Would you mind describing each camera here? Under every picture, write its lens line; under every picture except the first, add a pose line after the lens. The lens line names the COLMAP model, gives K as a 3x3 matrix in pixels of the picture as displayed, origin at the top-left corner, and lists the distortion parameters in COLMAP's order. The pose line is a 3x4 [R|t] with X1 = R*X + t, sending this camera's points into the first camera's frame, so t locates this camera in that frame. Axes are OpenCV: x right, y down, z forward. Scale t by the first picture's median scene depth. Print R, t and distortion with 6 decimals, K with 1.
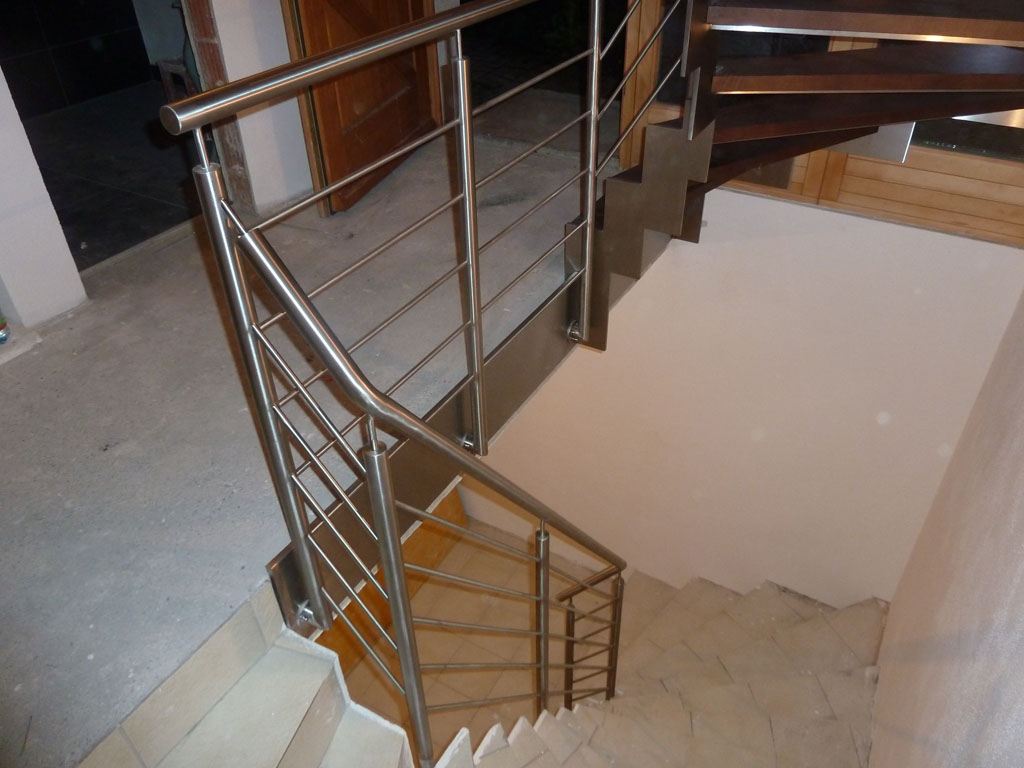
lens RADIAL K [[774.7, 0, 520.2], [0, 774.7, 377.7], [0, 0, 1]] dist [-0.025837, 0.002715]
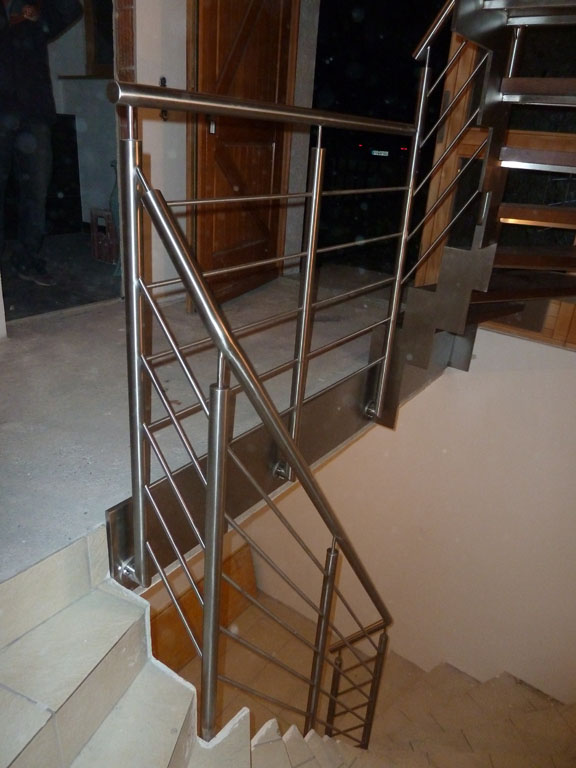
lens RADIAL K [[581.0, 0, 282.9], [0, 581.0, 383.2], [0, 0, 1]] dist [-0.025837, 0.002715]
pose [[0.990933, 0.117420, -0.065304, -0.016038], [-0.129342, 0.965243, -0.227104, 0.144953], [0.036368, 0.233491, 0.971679, 0.066432]]
